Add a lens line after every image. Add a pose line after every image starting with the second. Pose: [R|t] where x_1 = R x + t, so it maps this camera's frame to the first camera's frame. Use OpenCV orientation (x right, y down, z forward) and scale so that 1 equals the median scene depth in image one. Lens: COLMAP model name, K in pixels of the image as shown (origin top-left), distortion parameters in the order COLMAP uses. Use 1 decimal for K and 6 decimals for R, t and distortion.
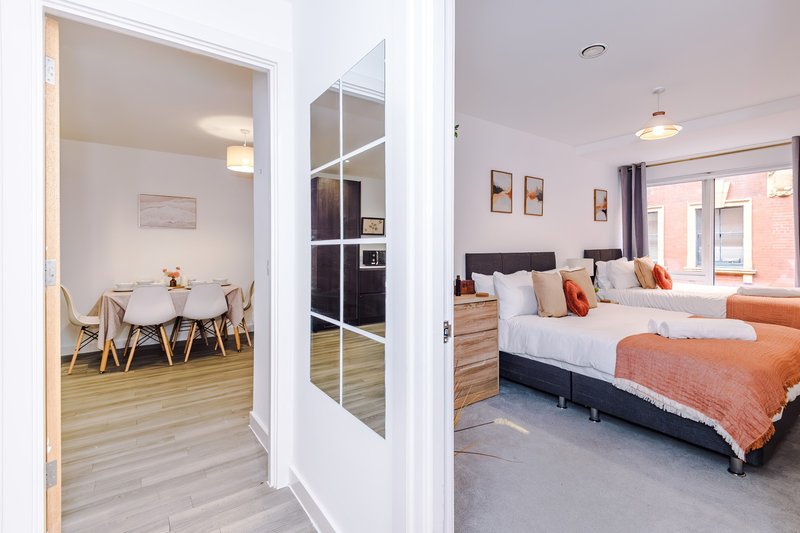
lens RADIAL K [[368.5, 0, 381.9], [0, 368.5, 243.6], [0, 0, 1]] dist [-0.000108, -0.013618]
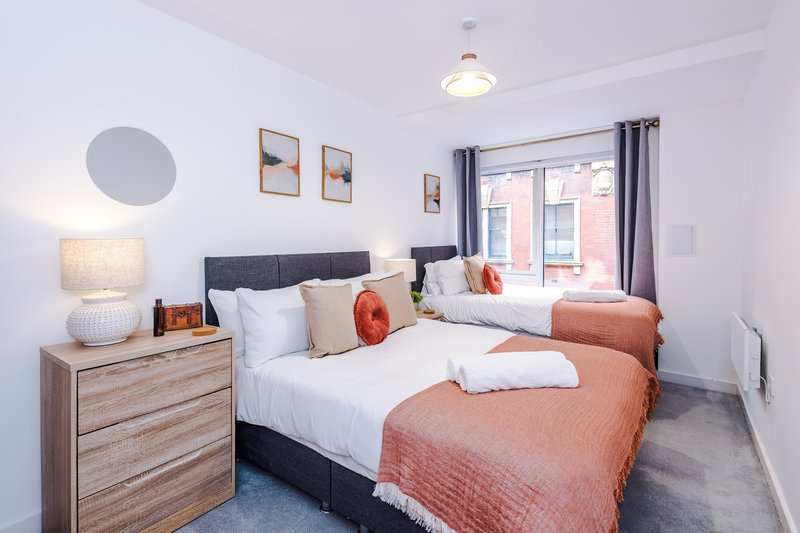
lens RADIAL K [[379.9, 0, 397.5], [0, 379.9, 237.8], [0, 0, 1]] dist [0.001846, -0.000331]
pose [[0.941138, 0.001654, 0.338019, 0.275078], [-0.003062, 0.999989, 0.003630, -0.008293], [-0.338009, -0.004451, 0.941132, 0.258928]]
